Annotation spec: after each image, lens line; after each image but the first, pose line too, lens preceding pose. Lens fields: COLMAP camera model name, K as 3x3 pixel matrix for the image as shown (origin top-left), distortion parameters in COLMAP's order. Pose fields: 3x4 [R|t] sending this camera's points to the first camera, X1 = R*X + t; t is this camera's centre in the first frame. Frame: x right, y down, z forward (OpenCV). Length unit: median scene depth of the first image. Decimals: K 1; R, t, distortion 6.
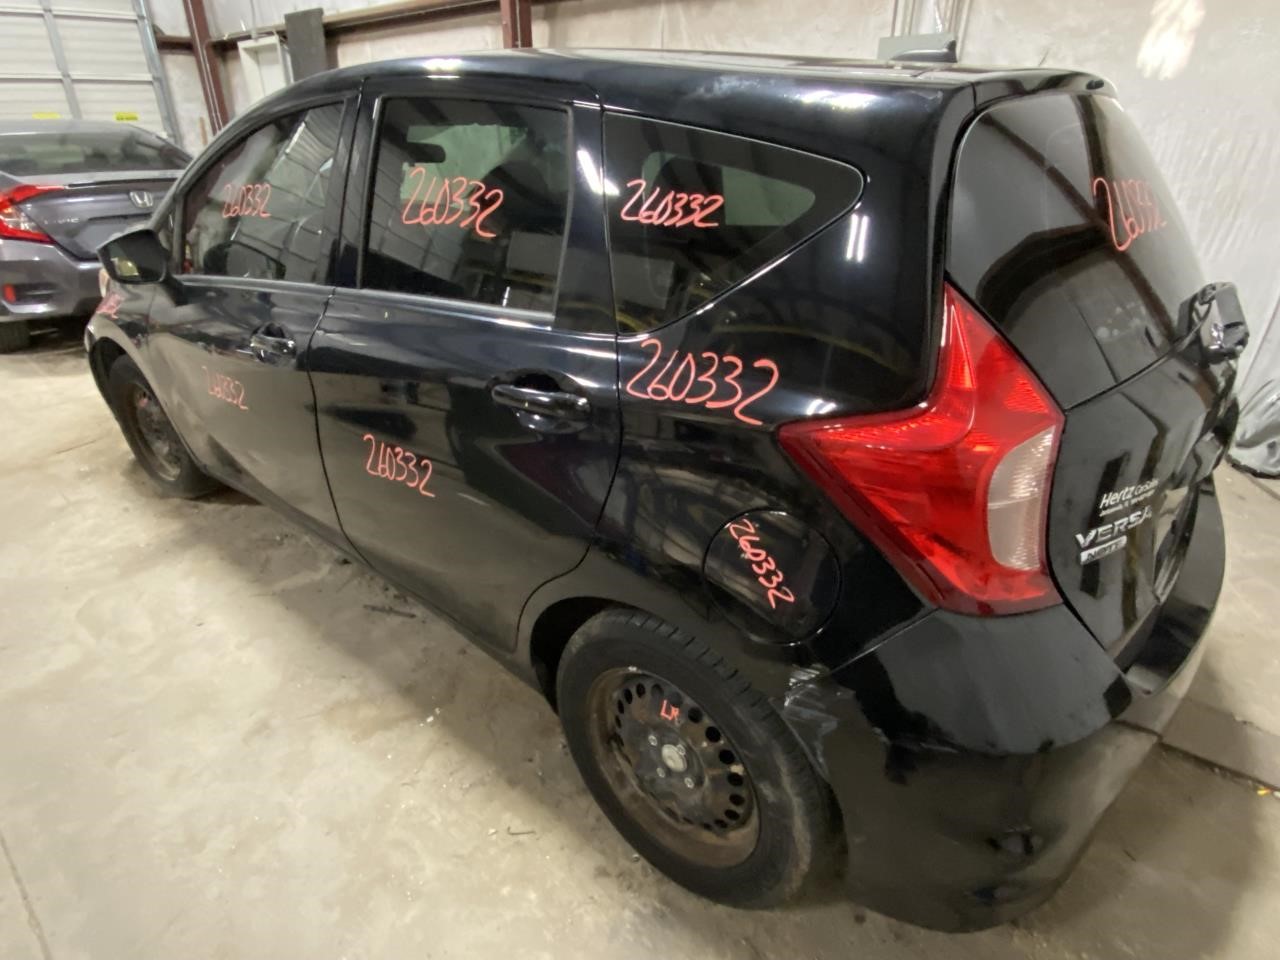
lens RADIAL K [[715.4, 0, 640.4], [0, 715.4, 478.0], [0, 0, 1]] dist [0.042499, -0.035769]
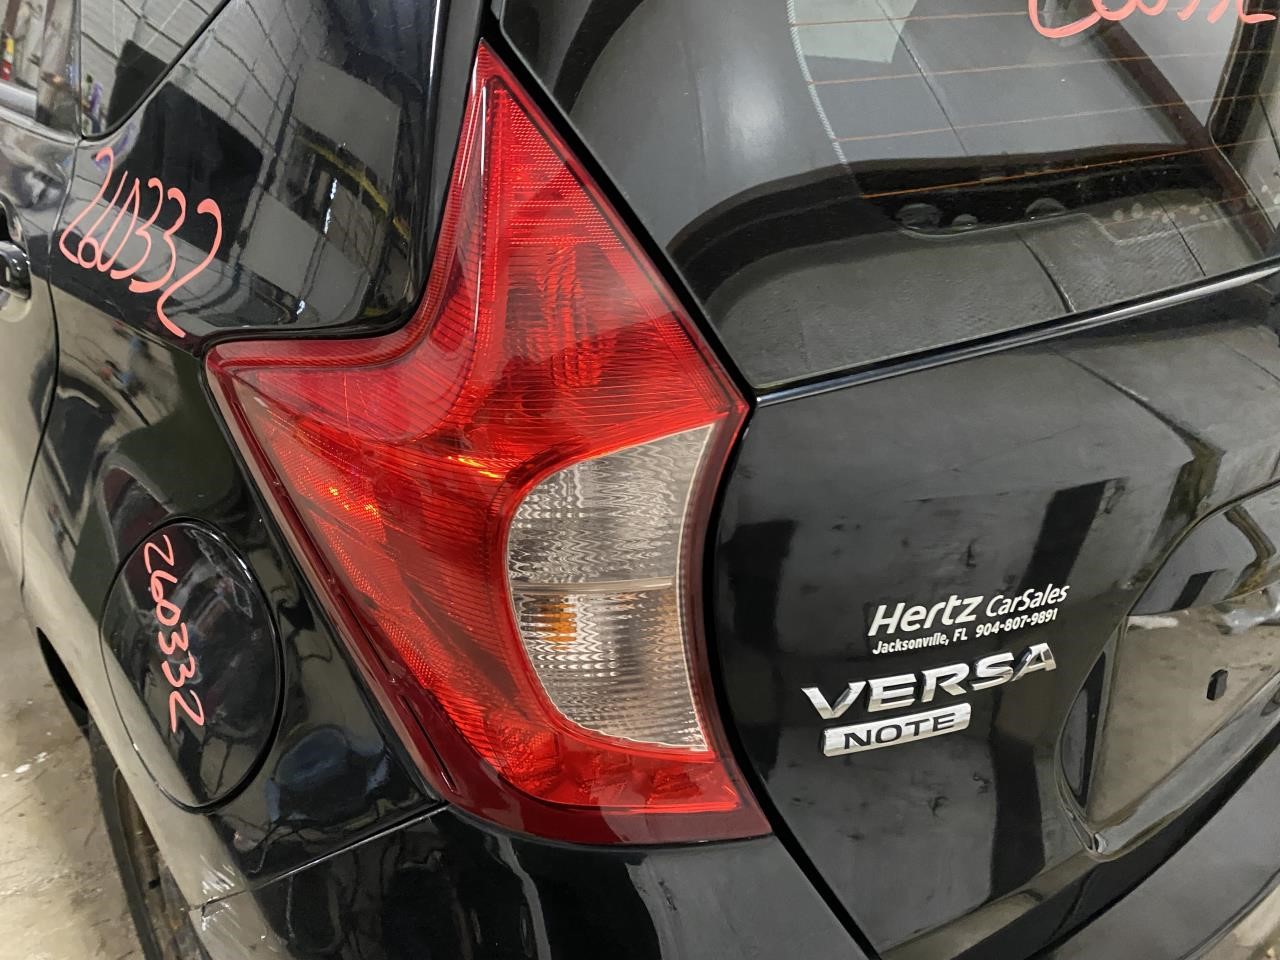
lens RADIAL K [[999.6, 0, 633.4], [0, 999.6, 468.5], [0, 0, 1]] dist [-0.006365, -0.002540]
pose [[0.981680, 0.141849, -0.127212, 0.492261], [-0.138243, 0.989715, 0.036789, -0.049505], [0.131122, -0.018528, 0.991193, 0.361285]]
